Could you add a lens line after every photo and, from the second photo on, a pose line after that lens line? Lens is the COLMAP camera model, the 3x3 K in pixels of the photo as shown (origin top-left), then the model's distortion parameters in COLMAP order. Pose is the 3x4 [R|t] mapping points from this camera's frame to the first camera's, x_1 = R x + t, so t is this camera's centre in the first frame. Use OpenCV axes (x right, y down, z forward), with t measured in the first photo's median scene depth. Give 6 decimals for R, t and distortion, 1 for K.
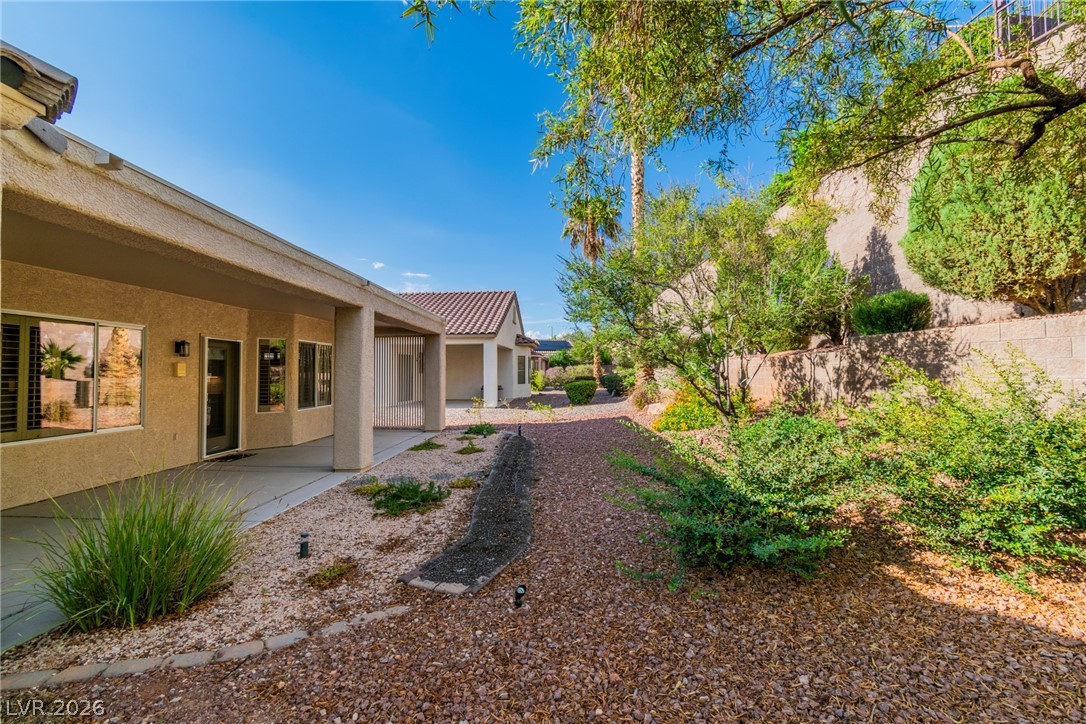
lens RADIAL K [[476.5, 0, 545.7], [0, 476.5, 357.1], [0, 0, 1]] dist [0.002528, 0.000136]
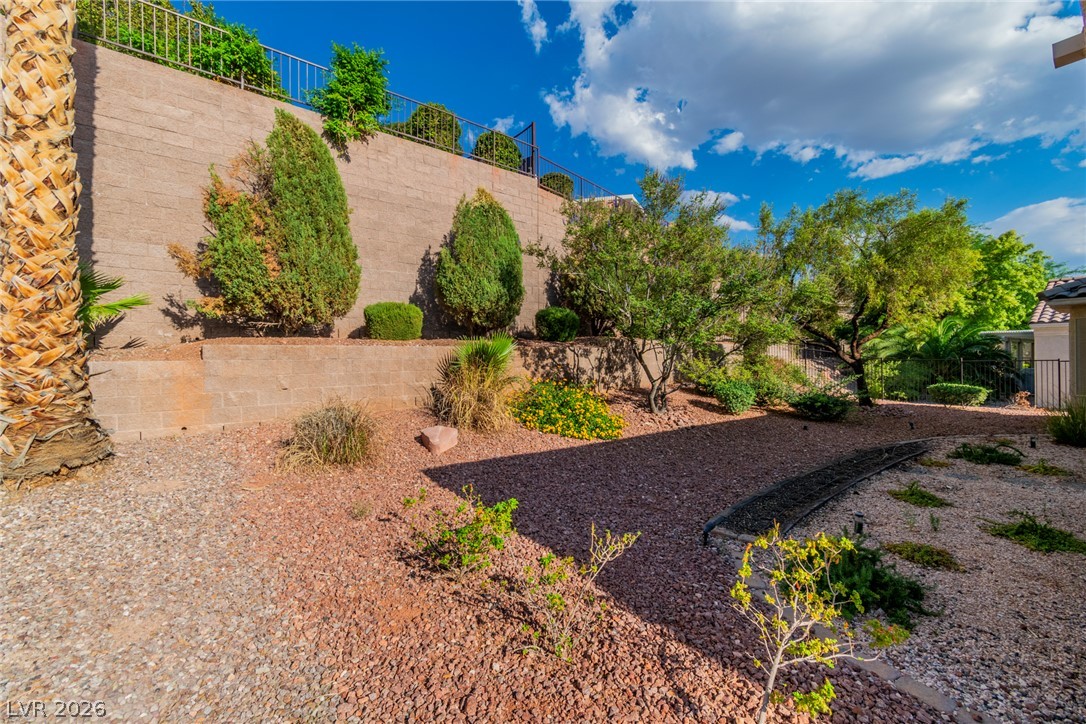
lens RADIAL K [[476.5, 0, 545.7], [0, 476.5, 357.1], [0, 0, 1]] dist [0.002528, 0.000136]
pose [[-0.648856, 0.011097, 0.760831, -0.383172], [-0.011697, 0.999630, -0.024555, 0.057895], [-0.760822, -0.024832, -0.648486, 2.096866]]
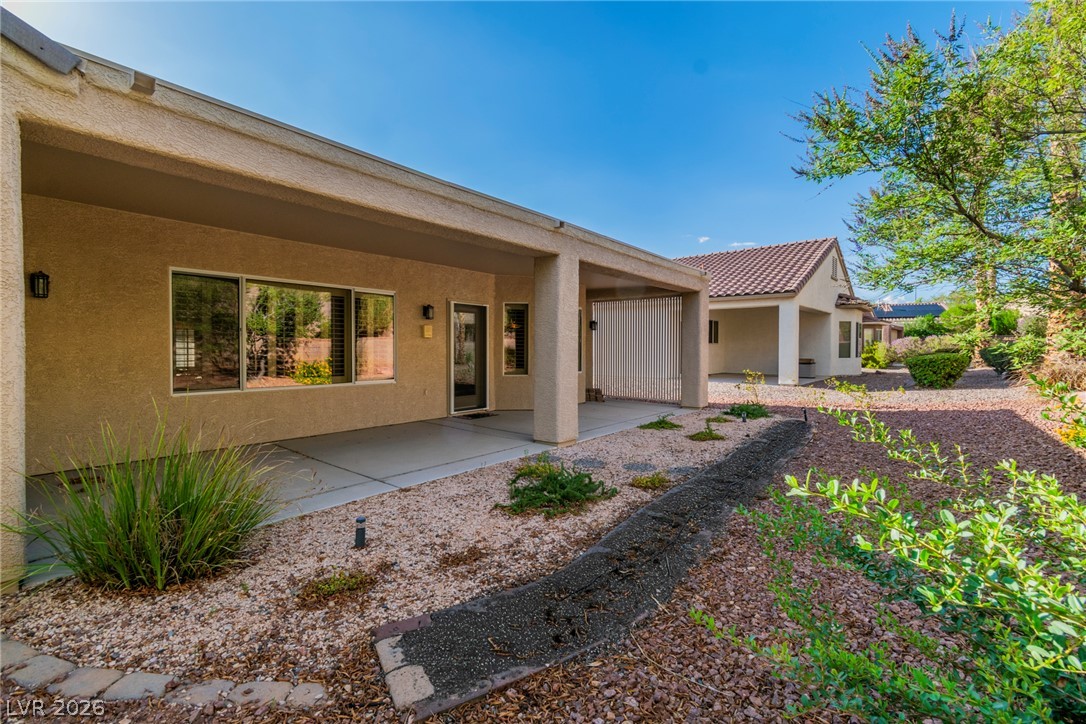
lens RADIAL K [[476.5, 0, 545.7], [0, 476.5, 357.1], [0, 0, 1]] dist [0.002528, 0.000136]
pose [[0.793724, 0.019397, -0.607969, 0.117698], [0.013320, 0.998698, 0.049253, 0.035878], [0.608132, -0.047191, 0.792432, 0.307304]]
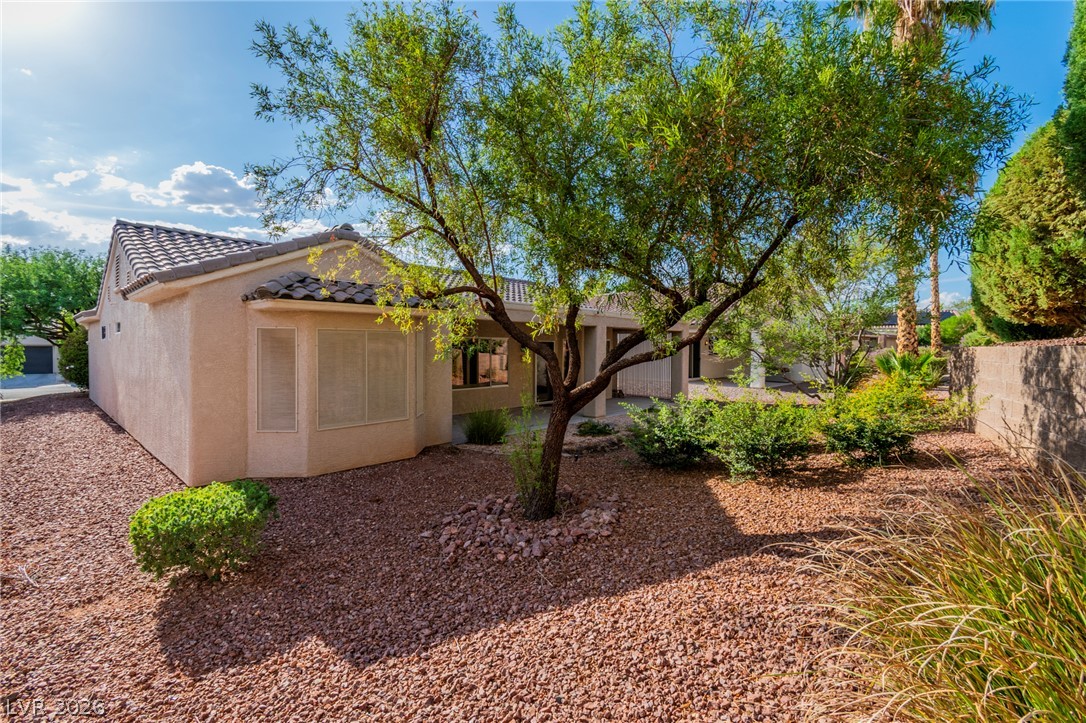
lens RADIAL K [[476.5, 0, 545.7], [0, 476.5, 356.6], [0, 0, 1]] dist [0.002528, 0.000136]
pose [[0.751954, 0.024210, -0.658770, 0.651147], [0.012380, 0.998631, 0.050831, -0.086242], [0.659099, -0.046379, 0.750625, -0.463996]]
